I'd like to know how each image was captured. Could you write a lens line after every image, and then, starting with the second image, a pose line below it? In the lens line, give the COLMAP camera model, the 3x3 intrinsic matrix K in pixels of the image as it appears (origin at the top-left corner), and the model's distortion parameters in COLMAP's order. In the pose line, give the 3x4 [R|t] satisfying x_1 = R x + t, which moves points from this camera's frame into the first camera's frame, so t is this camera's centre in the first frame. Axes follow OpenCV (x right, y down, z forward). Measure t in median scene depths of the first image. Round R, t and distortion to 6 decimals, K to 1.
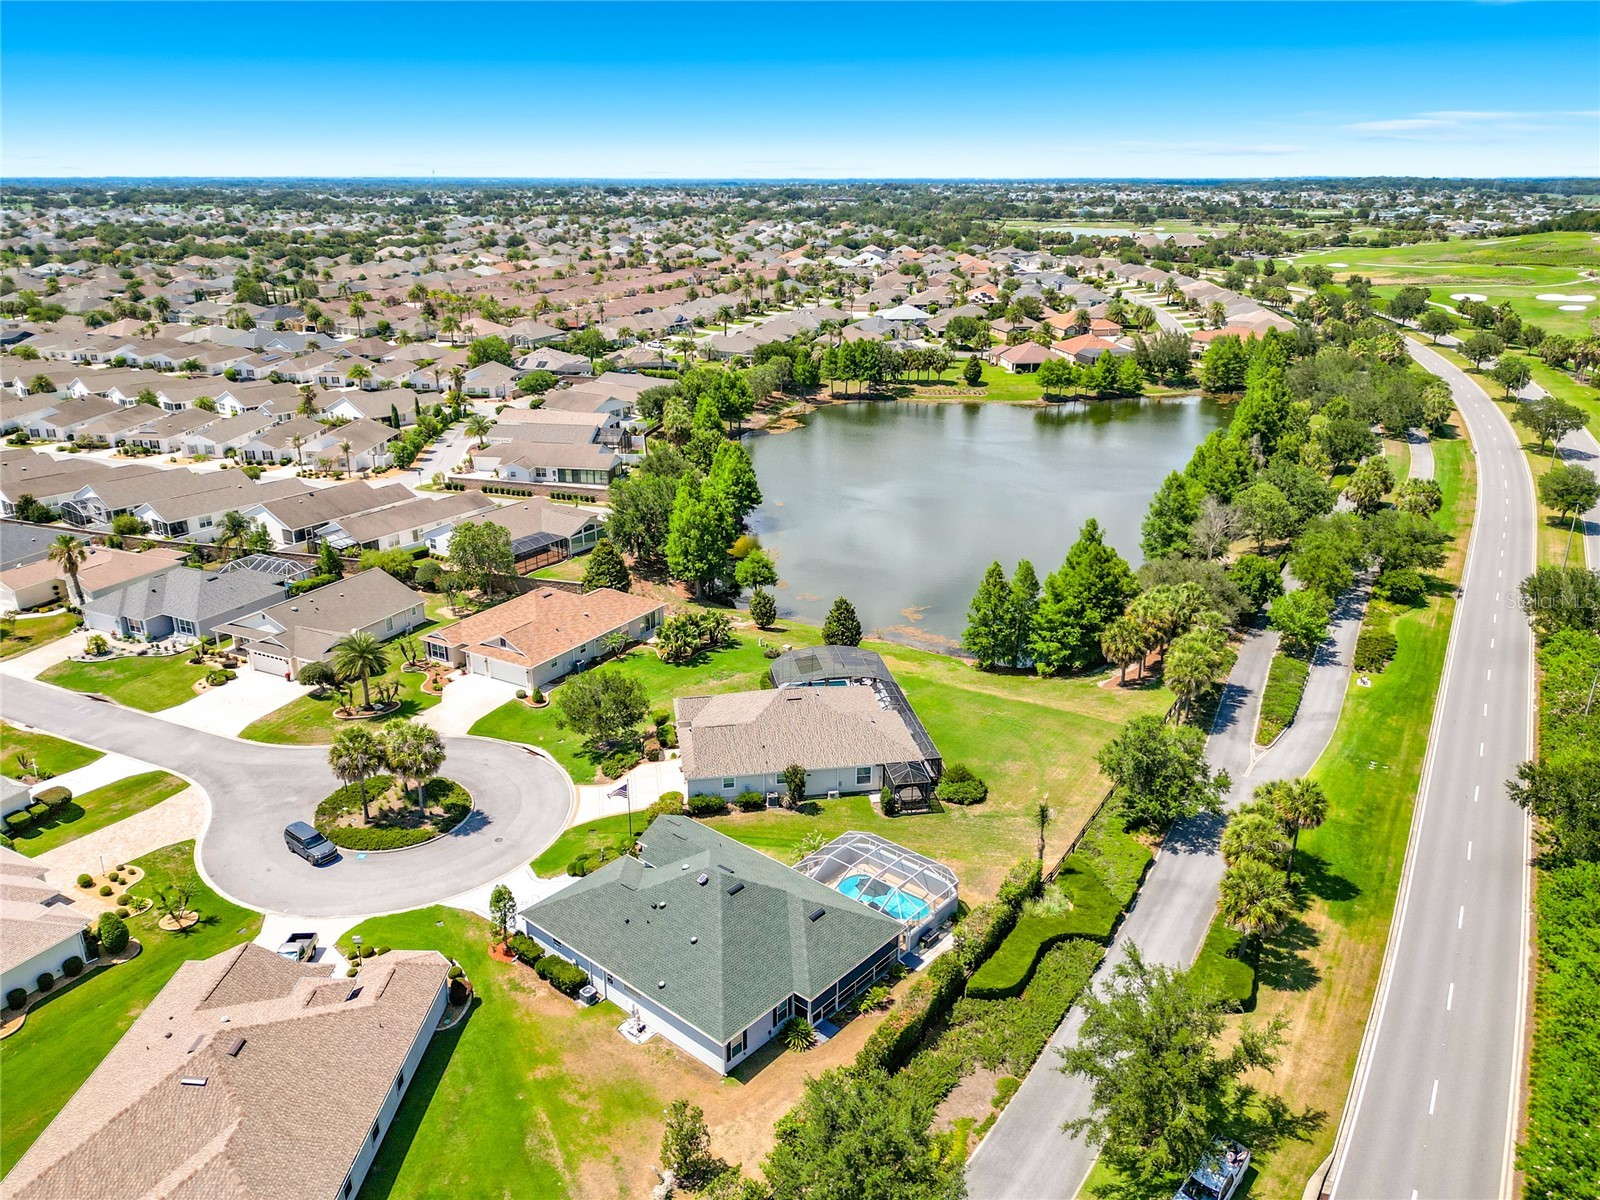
lens RADIAL K [[1165.7, 0, 800.0], [0, 1165.7, 600.0], [0, 0, 1]] dist [0.049251, -0.091732]
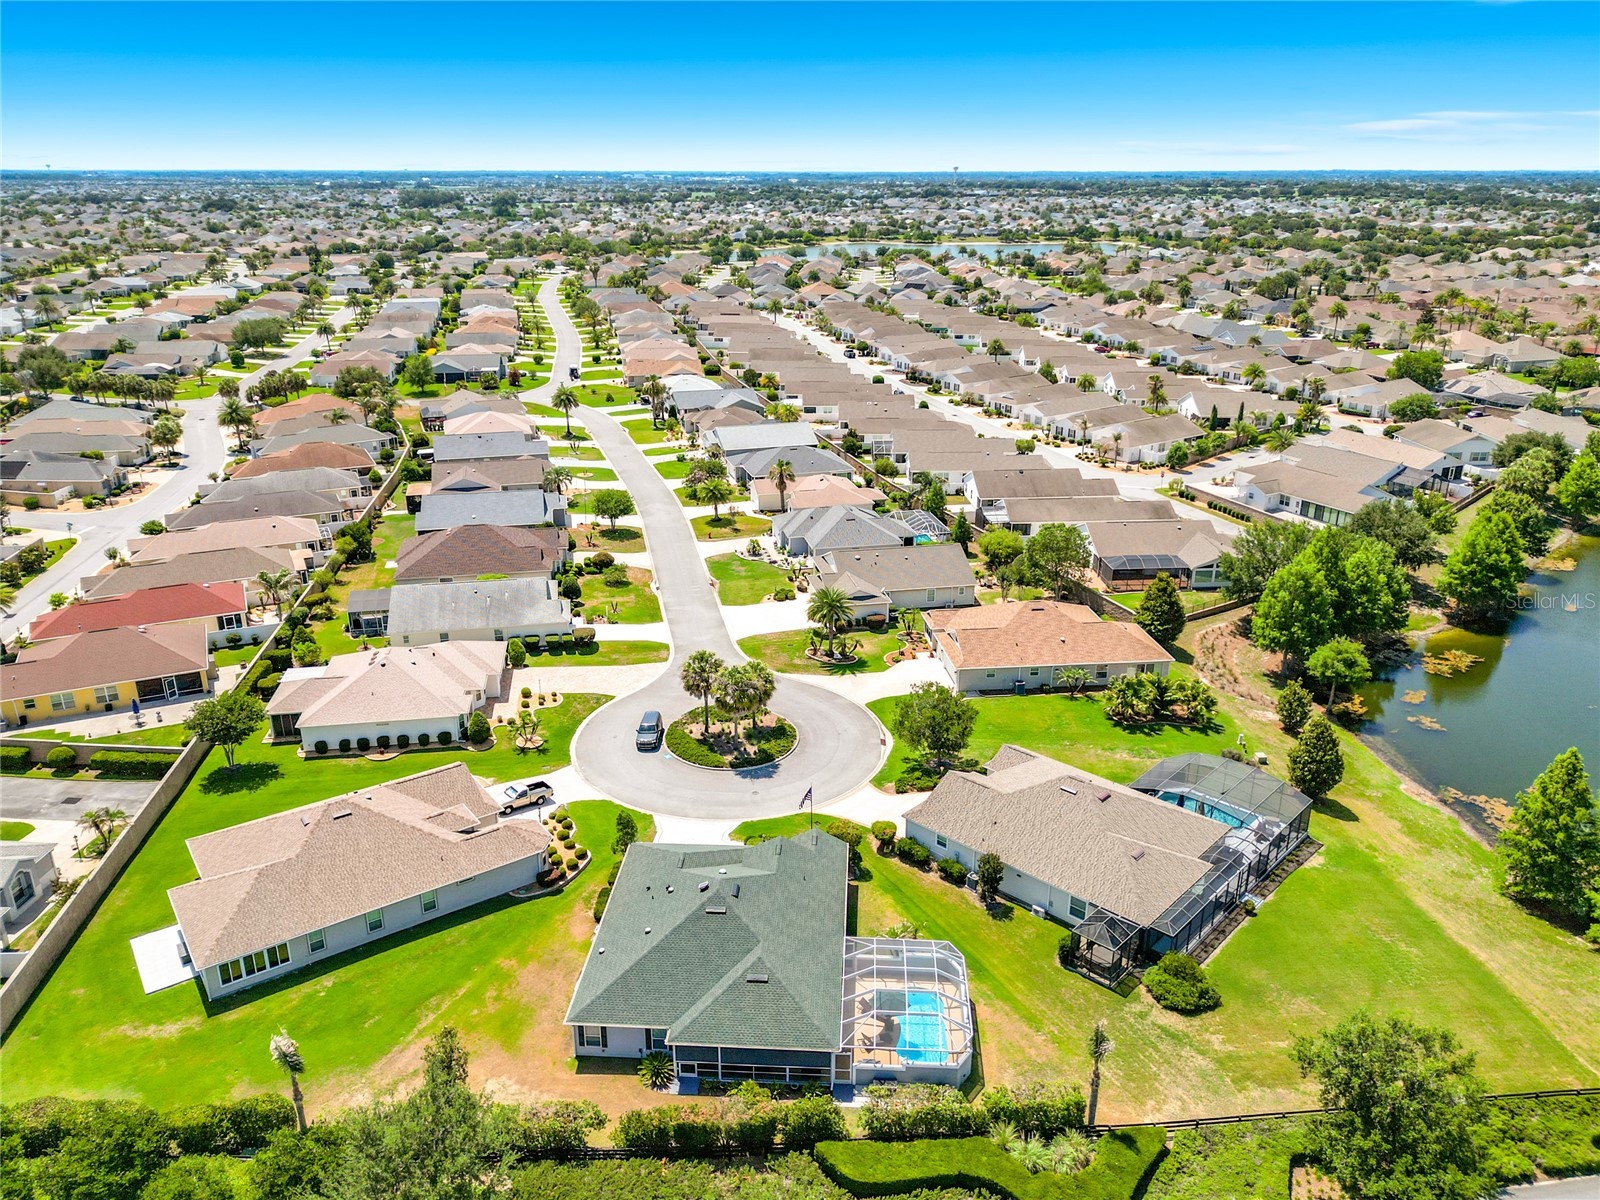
lens RADIAL K [[1165.7, 0, 800.0], [0, 1165.7, 600.0], [0, 0, 1]] dist [0.049251, -0.091732]
pose [[0.607854, 0.271491, -0.746195, 0.494160], [-0.268642, 0.954632, 0.128490, -0.107122], [0.747225, 0.122356, 0.653210, 0.306861]]
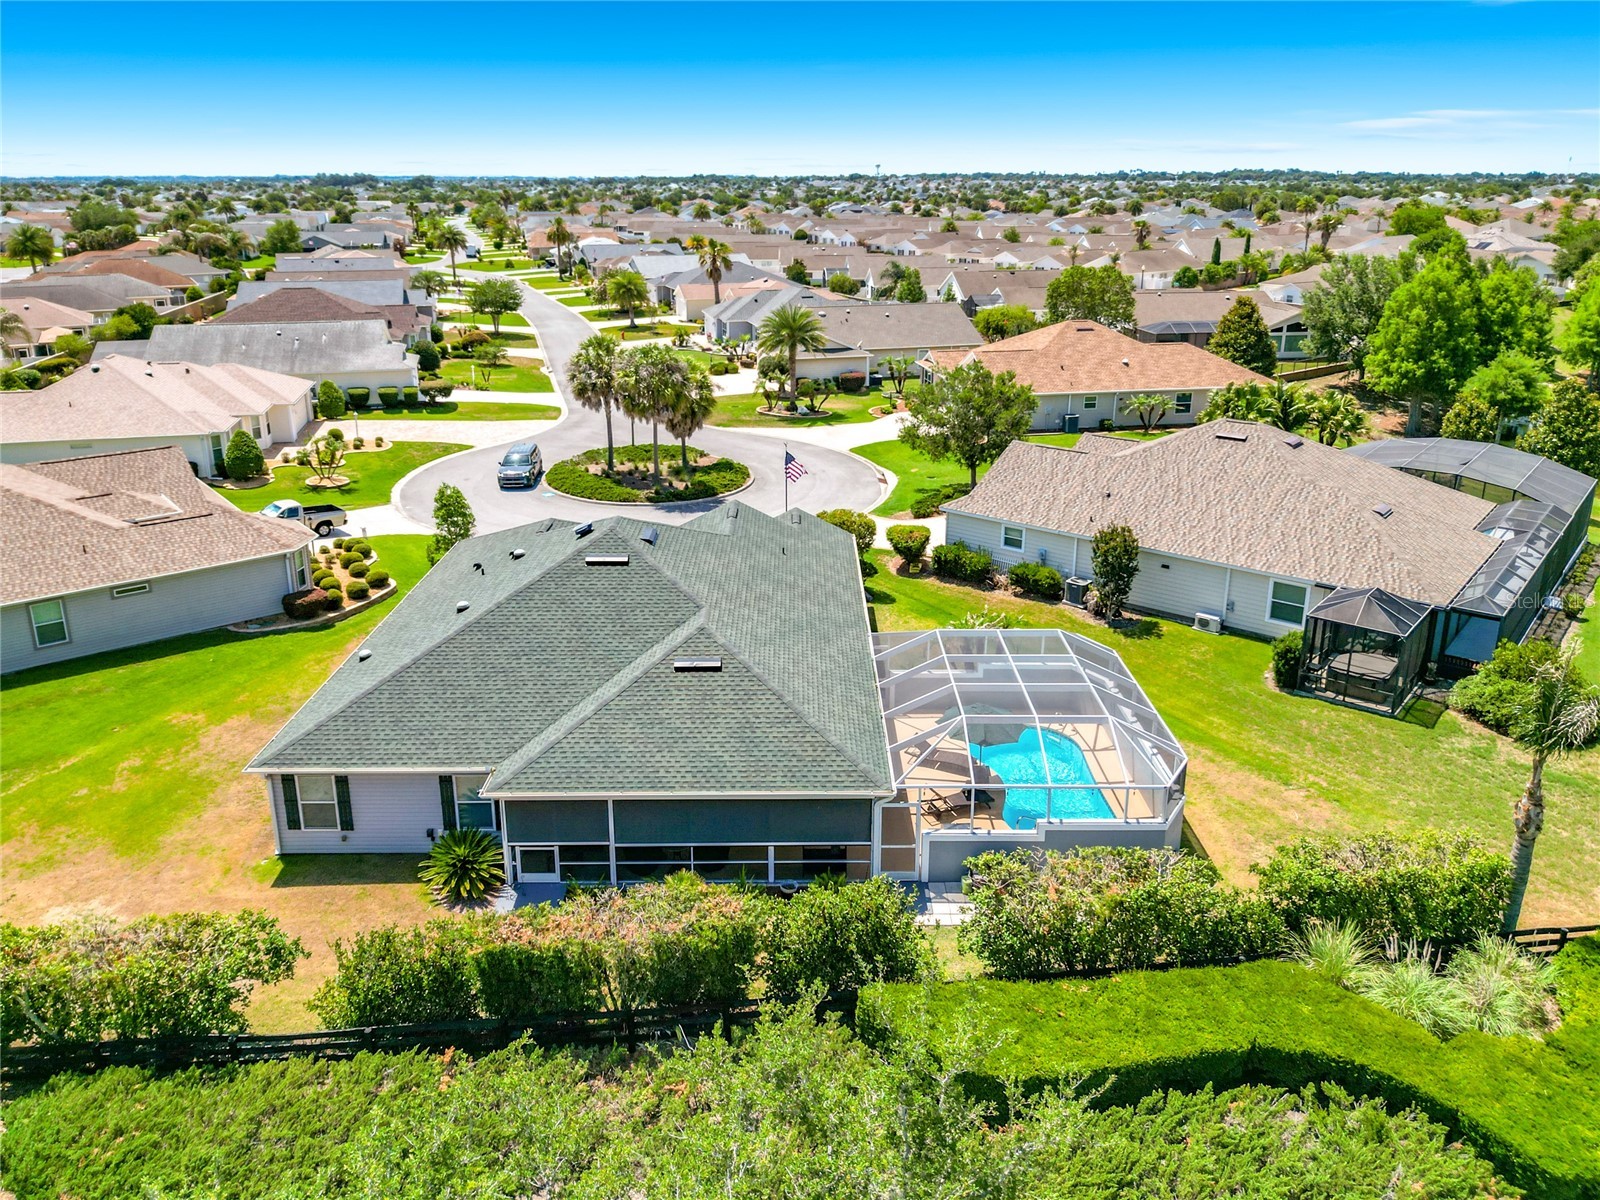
lens RADIAL K [[1169.0, 0, 804.2], [0, 1169.0, 537.1], [0, 0, 1]] dist [0.046619, -0.063706]
pose [[0.658875, 0.216793, -0.720336, 0.252465], [-0.256545, 0.964923, 0.055749, 0.151590], [0.707155, 0.148067, 0.691381, 0.574342]]
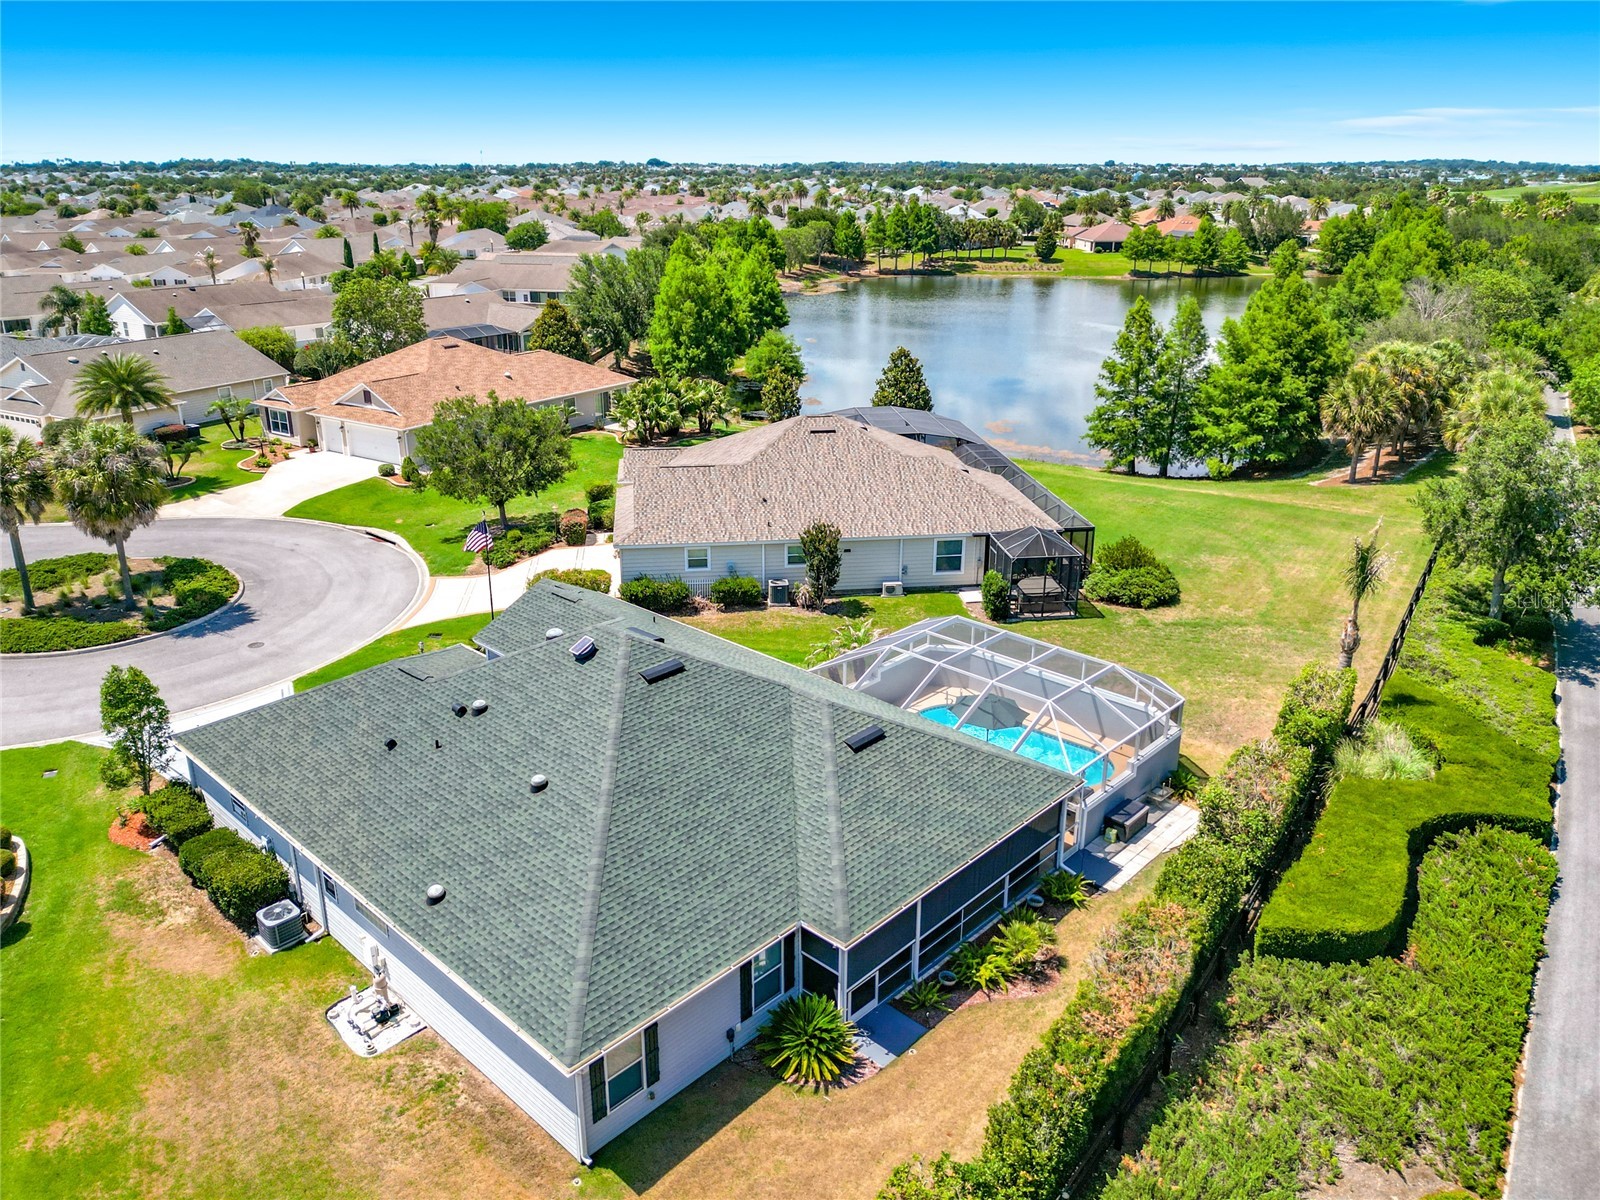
lens RADIAL K [[1159.3, 0, 795.9], [0, 1159.3, 561.4], [0, 0, 1]] dist [0.001588, -0.008006]
pose [[0.999212, 0.013515, -0.037312, 0.003874], [-0.014462, 0.999577, -0.025228, 0.170865], [0.036955, 0.025748, 0.998985, 0.471269]]
